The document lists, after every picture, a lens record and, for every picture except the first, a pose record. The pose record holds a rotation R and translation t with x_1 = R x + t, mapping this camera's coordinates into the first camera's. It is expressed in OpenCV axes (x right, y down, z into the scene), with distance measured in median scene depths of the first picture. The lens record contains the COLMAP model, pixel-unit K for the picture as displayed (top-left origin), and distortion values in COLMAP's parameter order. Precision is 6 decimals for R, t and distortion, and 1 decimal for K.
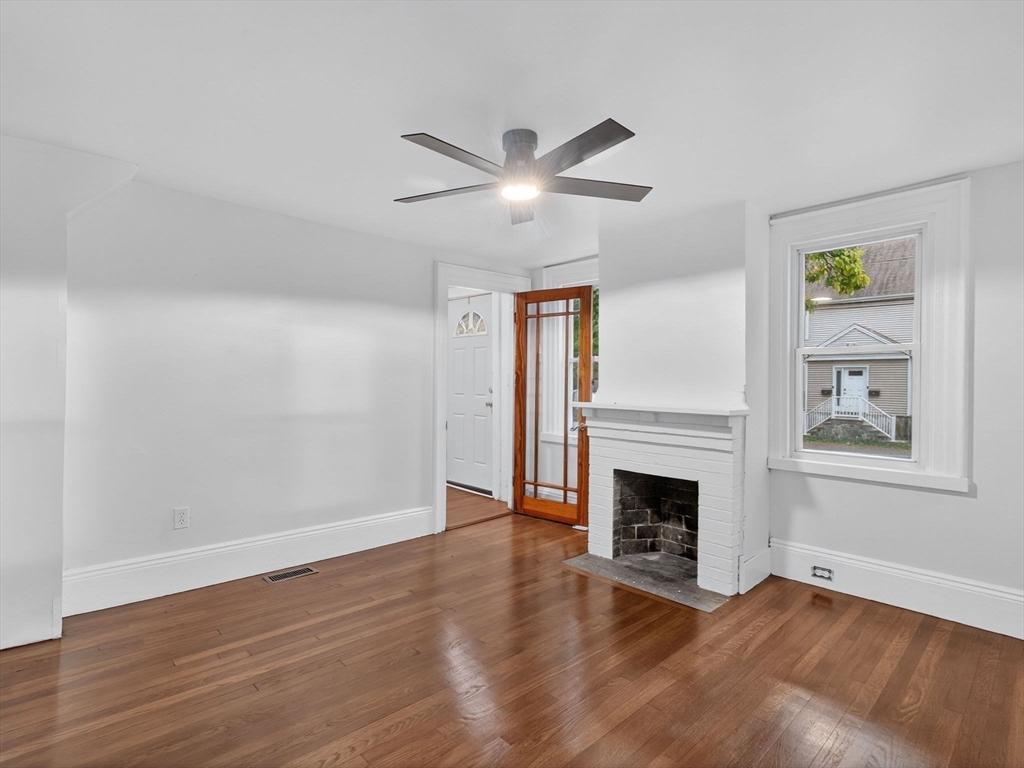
lens RADIAL K [[510.5, 0, 560.7], [0, 510.5, 384.5], [0, 0, 1]] dist [0.000460, 0.000404]
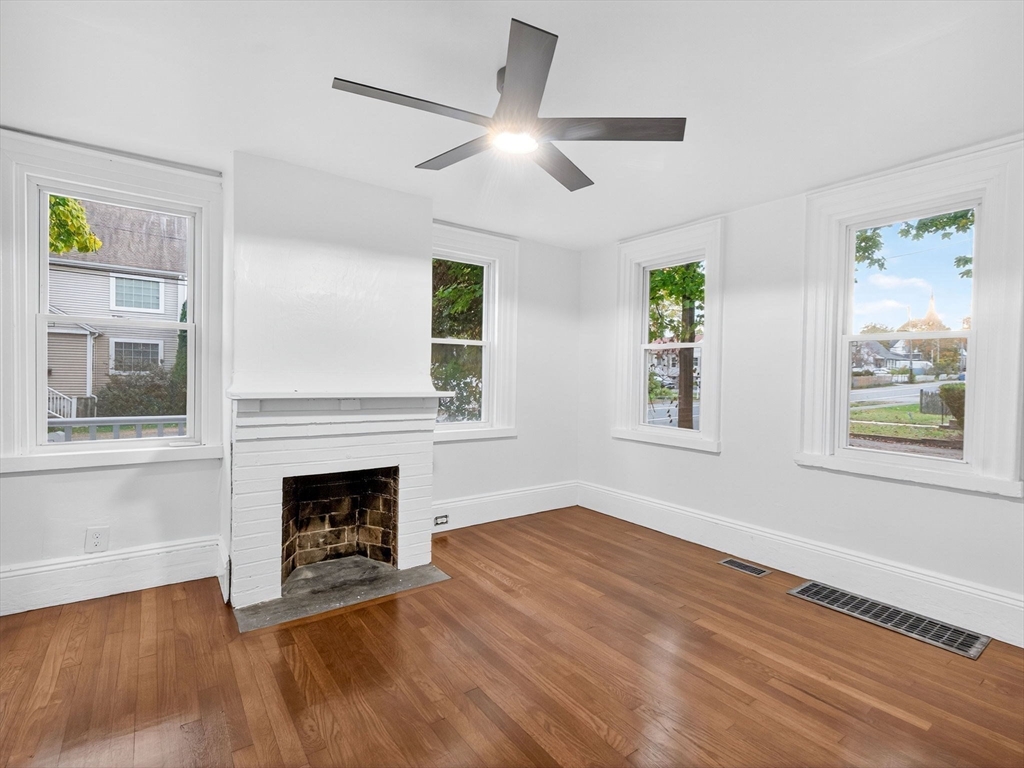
lens RADIAL K [[515.4, 0, 512.0], [0, 515.4, 384.0], [0, 0, 1]] dist [-0.000064, 0.000358]
pose [[0.152653, -0.023724, 0.987995, -0.627271], [-0.017873, 0.999482, 0.026762, 0.000509], [-0.988118, -0.021744, 0.152150, 0.583265]]
